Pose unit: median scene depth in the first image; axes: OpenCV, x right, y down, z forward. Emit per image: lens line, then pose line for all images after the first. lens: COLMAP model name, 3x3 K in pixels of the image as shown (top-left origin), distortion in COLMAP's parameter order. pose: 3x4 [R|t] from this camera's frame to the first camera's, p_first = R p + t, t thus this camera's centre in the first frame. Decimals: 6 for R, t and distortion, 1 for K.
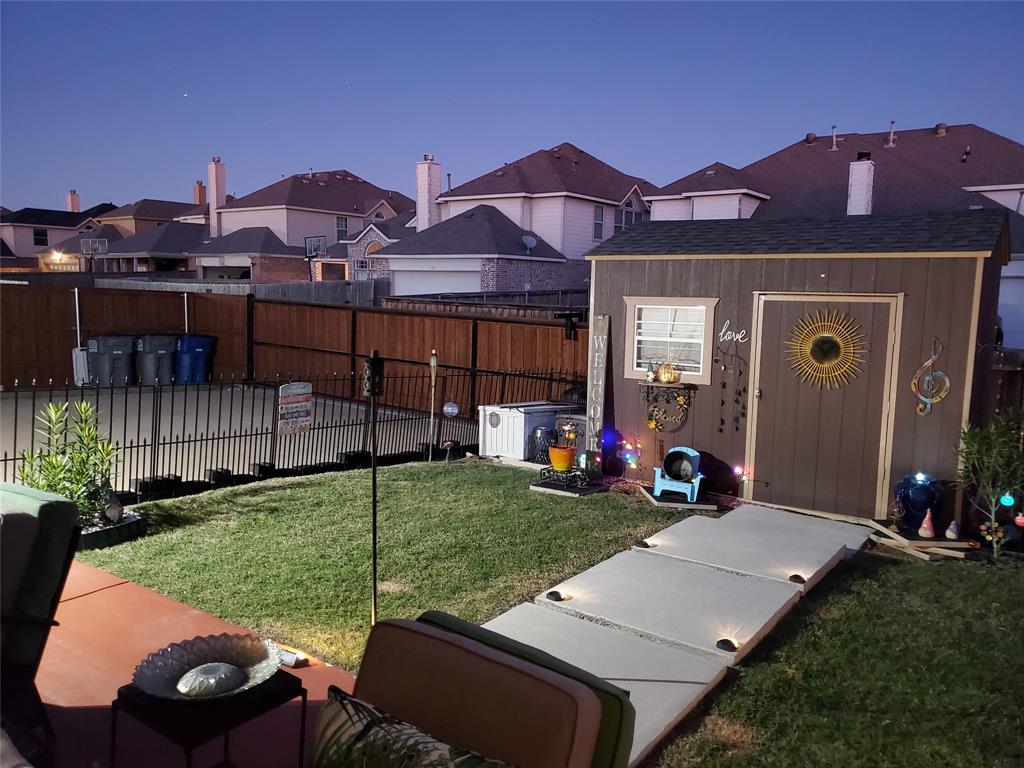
lens RADIAL K [[774.7, 0, 510.3], [0, 774.7, 406.8], [0, 0, 1]] dist [0.040955, -0.093403]
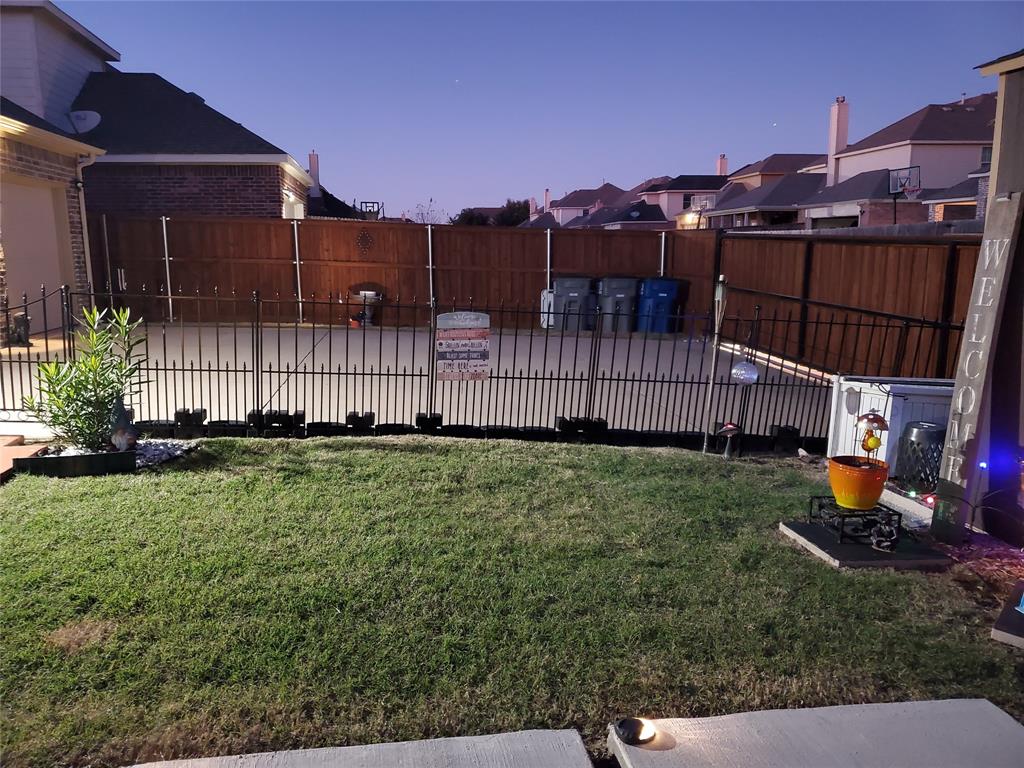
lens RADIAL K [[774.7, 0, 510.3], [0, 774.7, 406.8], [0, 0, 1]] dist [0.040955, -0.093403]
pose [[0.687000, 0.119723, -0.716727, 0.222543], [-0.087697, 0.992785, 0.081776, -0.004101], [0.721346, 0.006675, 0.692543, 0.406834]]
